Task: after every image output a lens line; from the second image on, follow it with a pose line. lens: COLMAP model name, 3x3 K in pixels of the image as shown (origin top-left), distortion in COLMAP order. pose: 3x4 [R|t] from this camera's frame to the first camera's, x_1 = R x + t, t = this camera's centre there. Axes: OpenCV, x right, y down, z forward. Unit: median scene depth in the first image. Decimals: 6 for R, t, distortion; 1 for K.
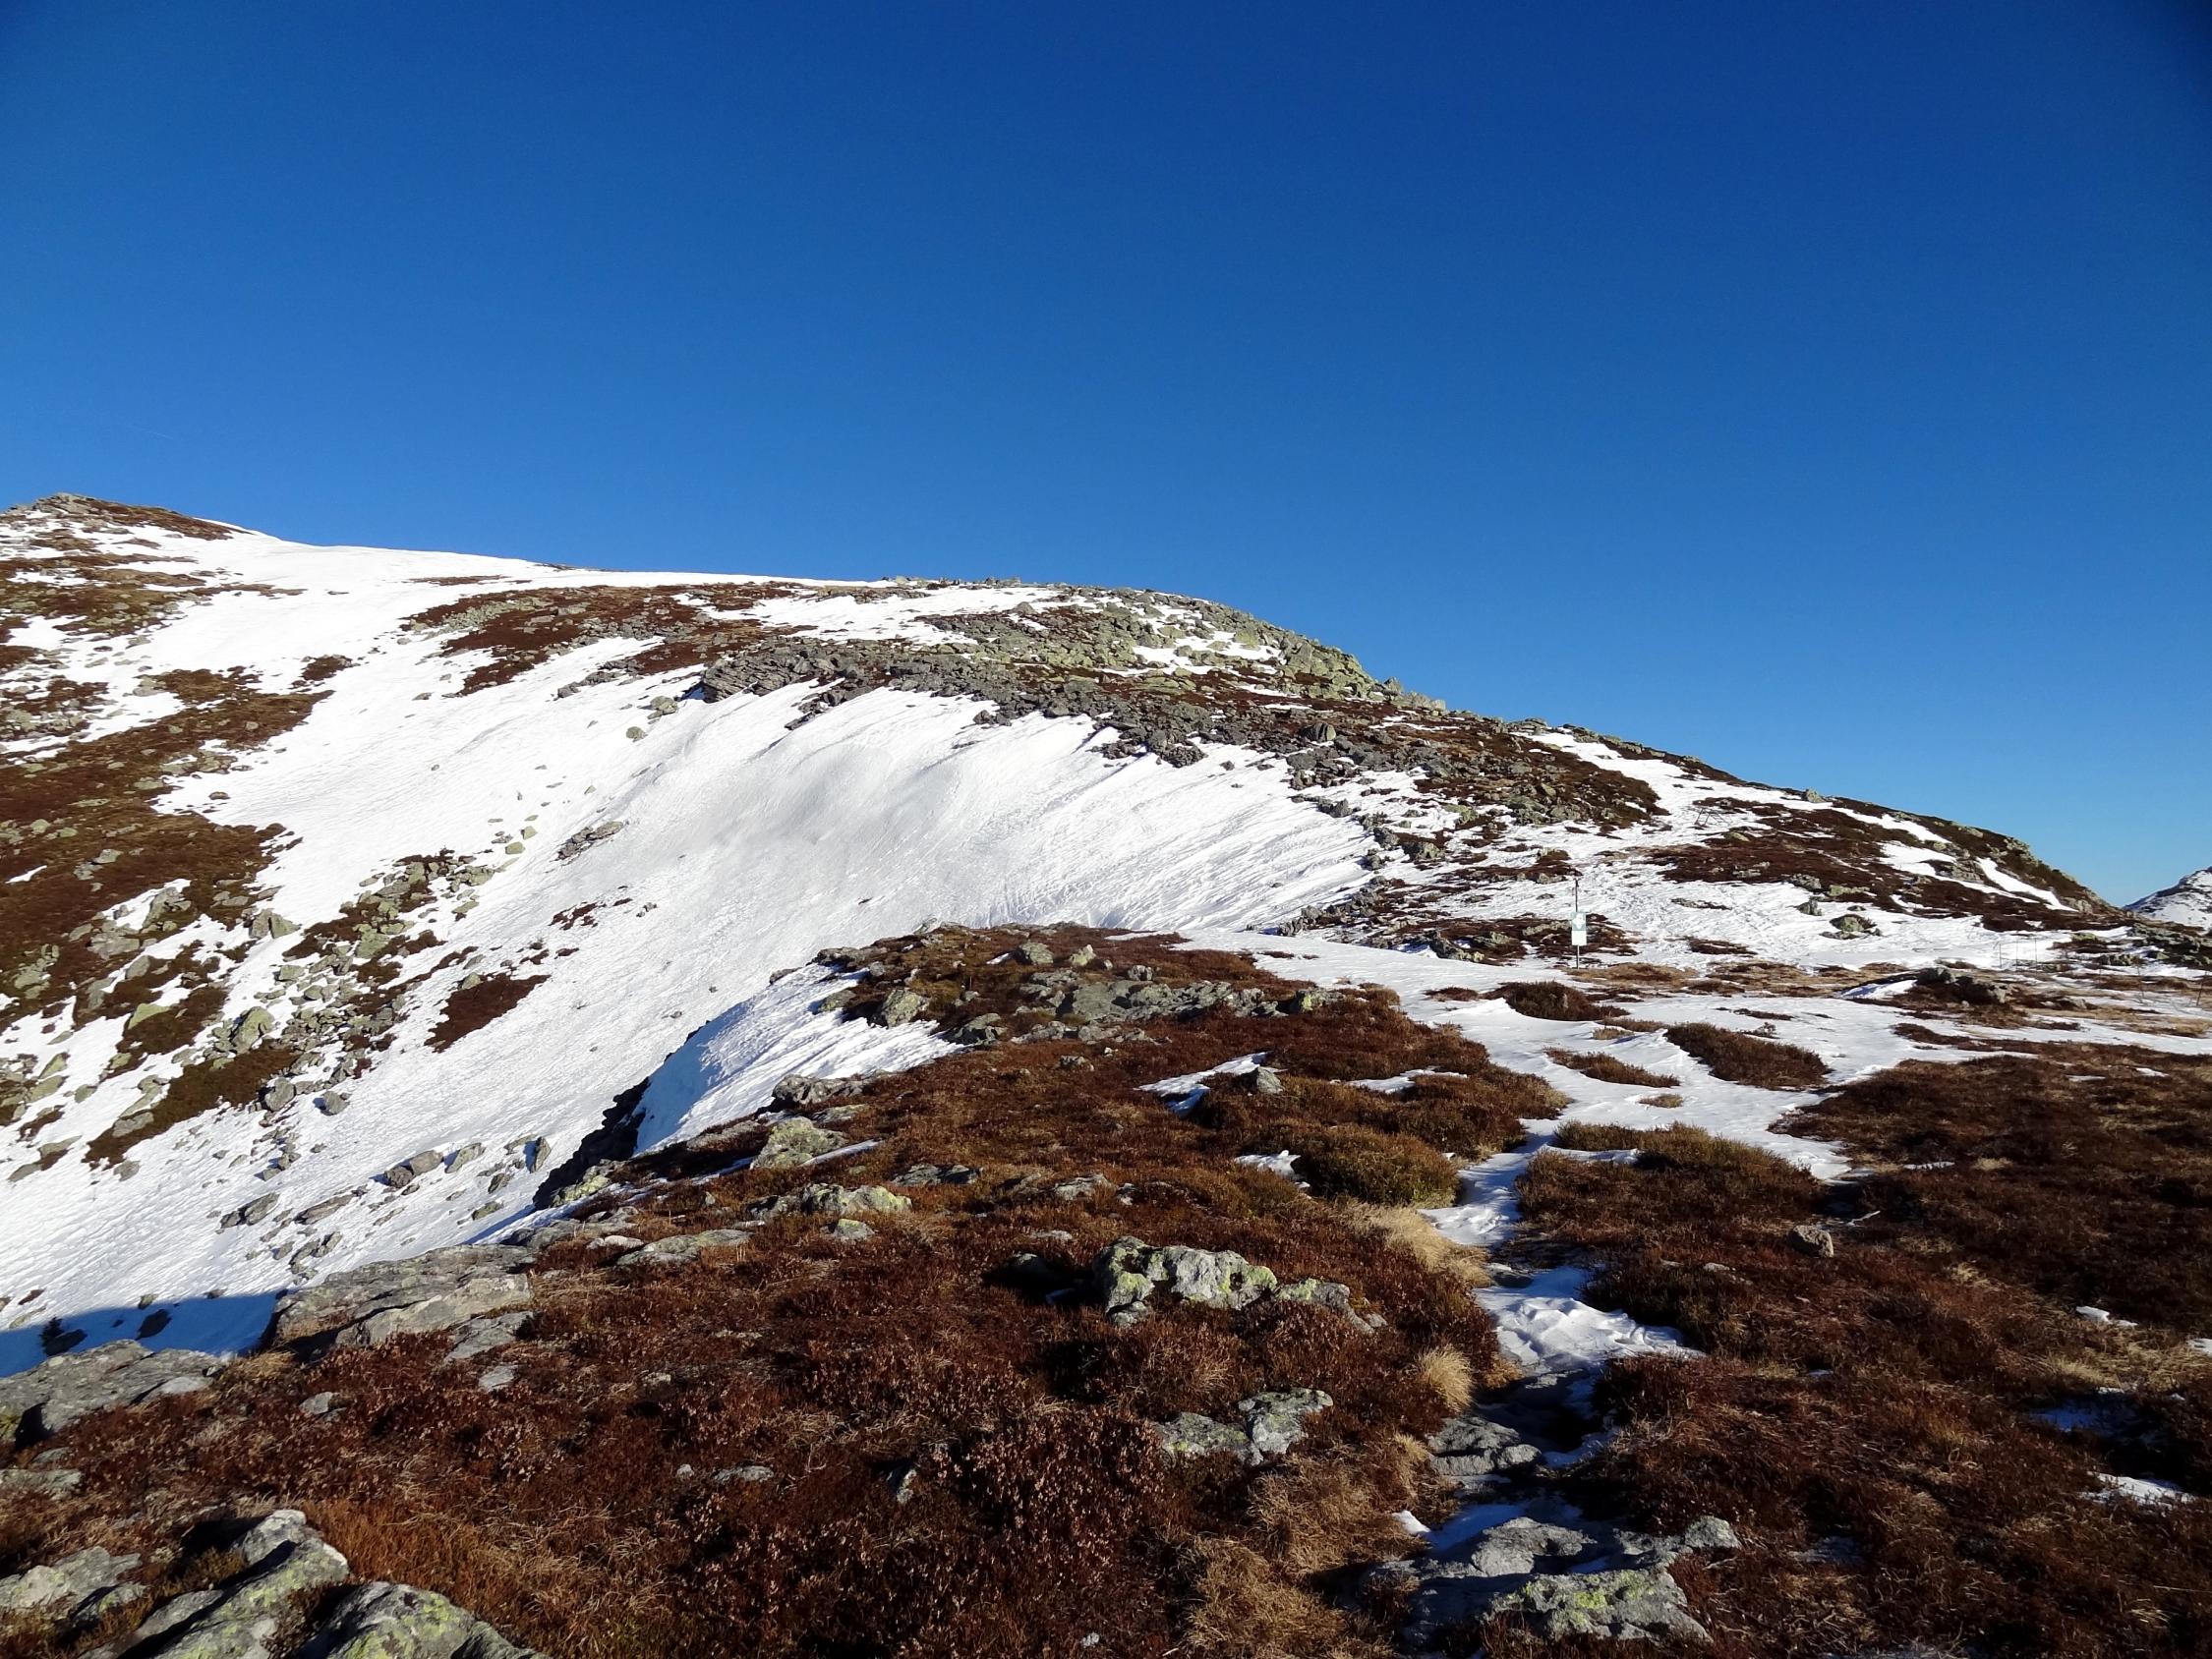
lens RADIAL K [[1549.6, 0, 1106.3], [0, 1549.6, 829.7], [0, 0, 1]] dist [-0.006891, -0.000192]
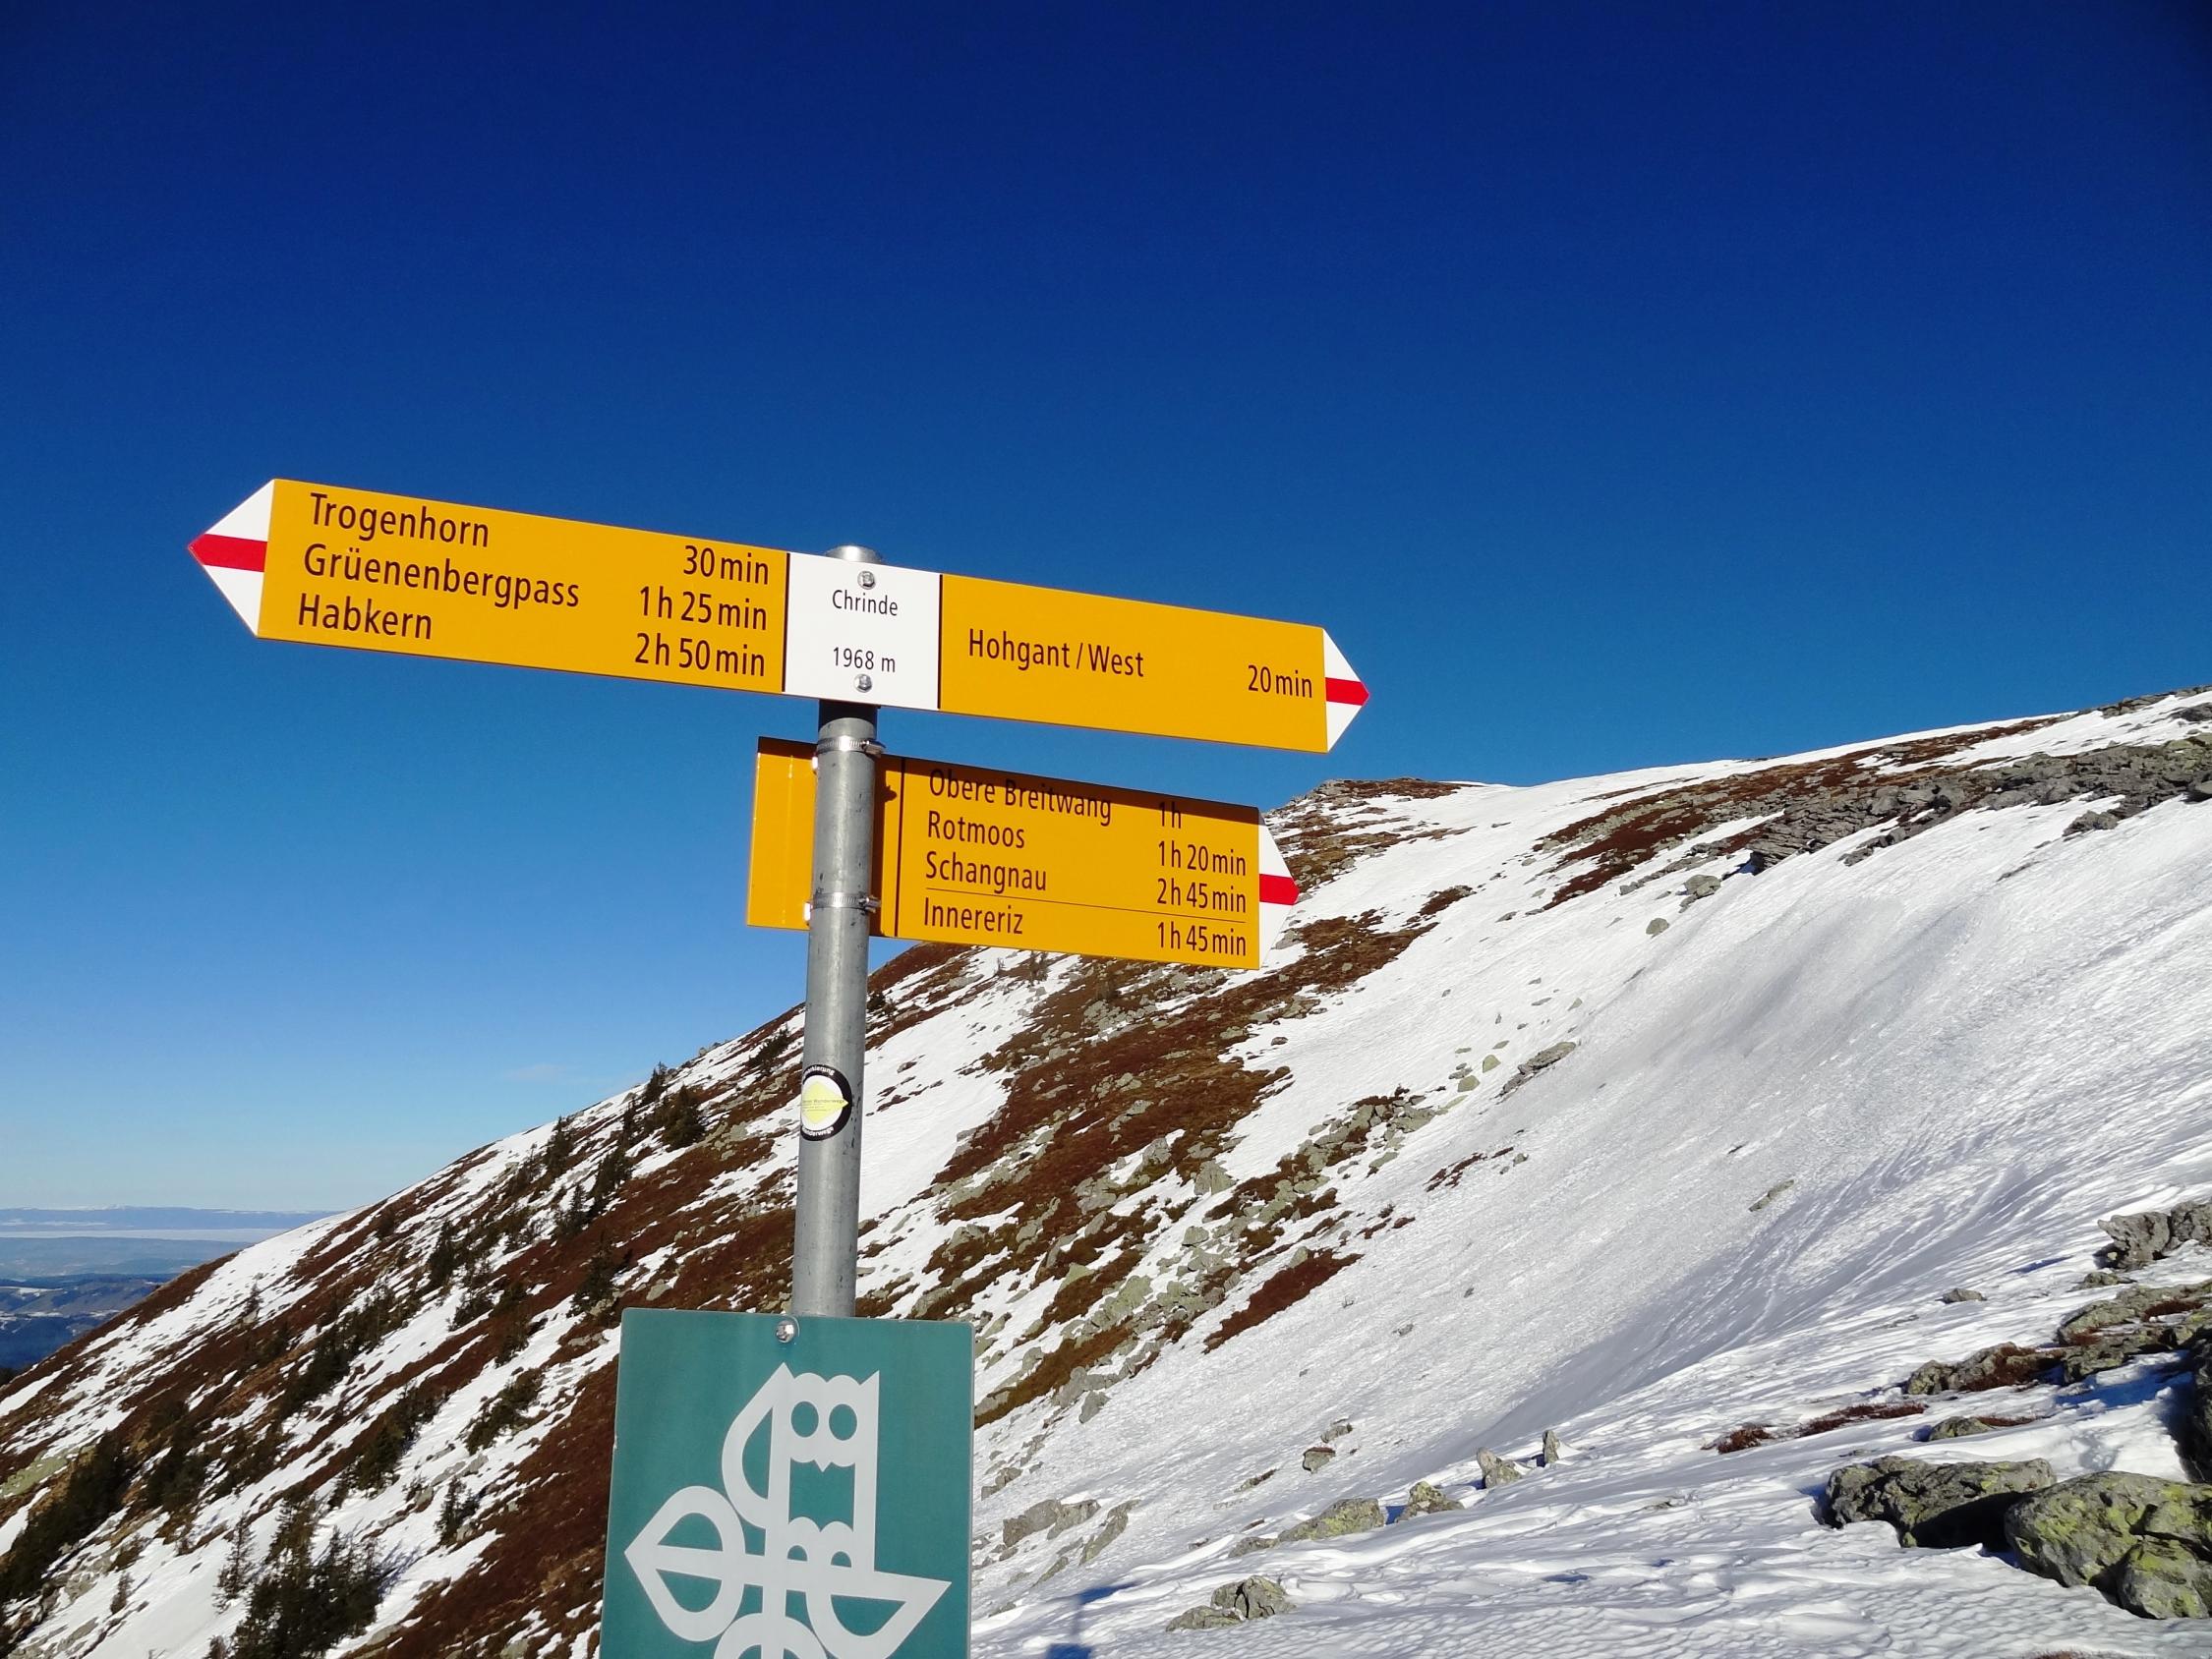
lens RADIAL K [[1549.6, 0, 1105.1], [0, 1549.6, 830.5], [0, 0, 1]] dist [-0.006891, -0.000192]
pose [[0.636700, -0.160138, -0.754301, 0.095101], [0.038563, 0.983587, -0.176265, 0.013560], [0.770147, 0.083140, 0.632425, 0.275055]]
